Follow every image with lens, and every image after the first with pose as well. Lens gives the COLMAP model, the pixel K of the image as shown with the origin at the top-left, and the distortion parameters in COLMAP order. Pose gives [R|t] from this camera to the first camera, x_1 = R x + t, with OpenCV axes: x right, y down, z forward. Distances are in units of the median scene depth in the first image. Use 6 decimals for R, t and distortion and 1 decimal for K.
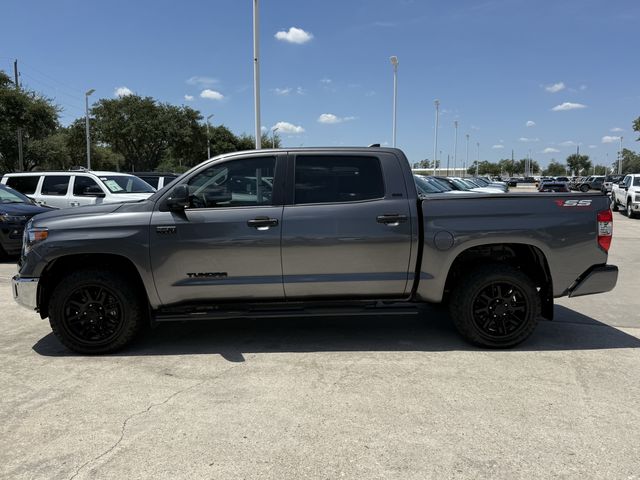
lens RADIAL K [[518.4, 0, 321.9], [0, 518.4, 241.0], [0, 0, 1]] dist [0.014640, -0.039037]
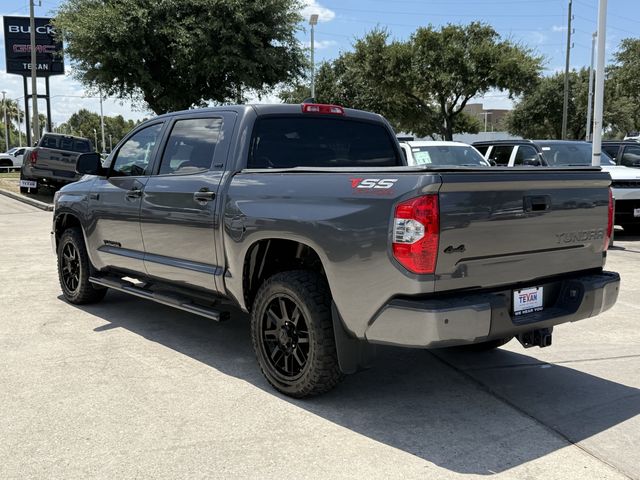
lens RADIAL K [[719.7, 0, 323.3], [0, 719.7, 239.0], [0, 0, 1]] dist [0.036943, 0.000000]
pose [[0.595272, 0.090816, -0.798375, 1.154579], [-0.088343, 0.994966, 0.047309, -0.046256], [0.798653, 0.042369, 0.600299, 0.489482]]
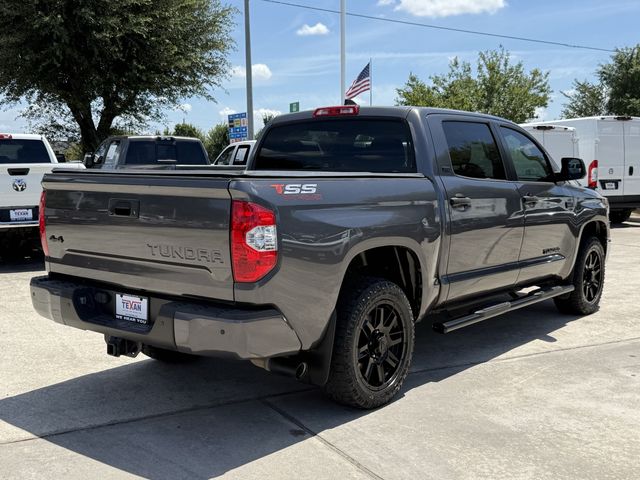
lens RADIAL K [[755.2, 0, 315.3], [0, 755.2, 238.0], [0, 0, 1]] dist [0.056142, 0.000000]
pose [[-0.671849, 0.073816, -0.737001, 1.112350], [-0.073457, 0.983476, 0.165465, -0.205262], [0.737037, 0.165305, -0.655325, 2.028818]]
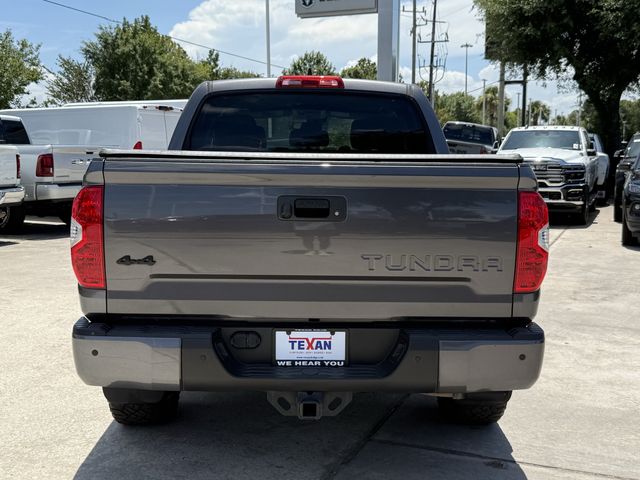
lens RADIAL K [[805.6, 0, 319.4], [0, 805.6, 237.6], [0, 0, 1]] dist [0.054603, 0.000000]
pose [[-0.033471, 0.110507, -0.993312, 1.271550], [-0.110350, 0.987383, 0.113566, -0.124376], [0.993329, 0.113413, -0.020854, 1.270335]]
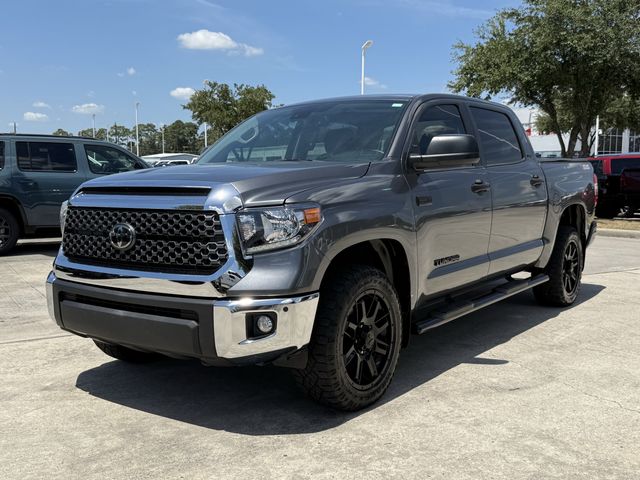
lens RADIAL K [[694.5, 0, 324.3], [0, 694.5, 241.6], [0, 0, 1]] dist [0.050587, 0.000000]
pose [[0.605851, -0.066092, 0.792828, -1.123004], [0.076566, 0.996761, 0.024583, 0.001141], [-0.791885, 0.045810, 0.608949, 0.541656]]
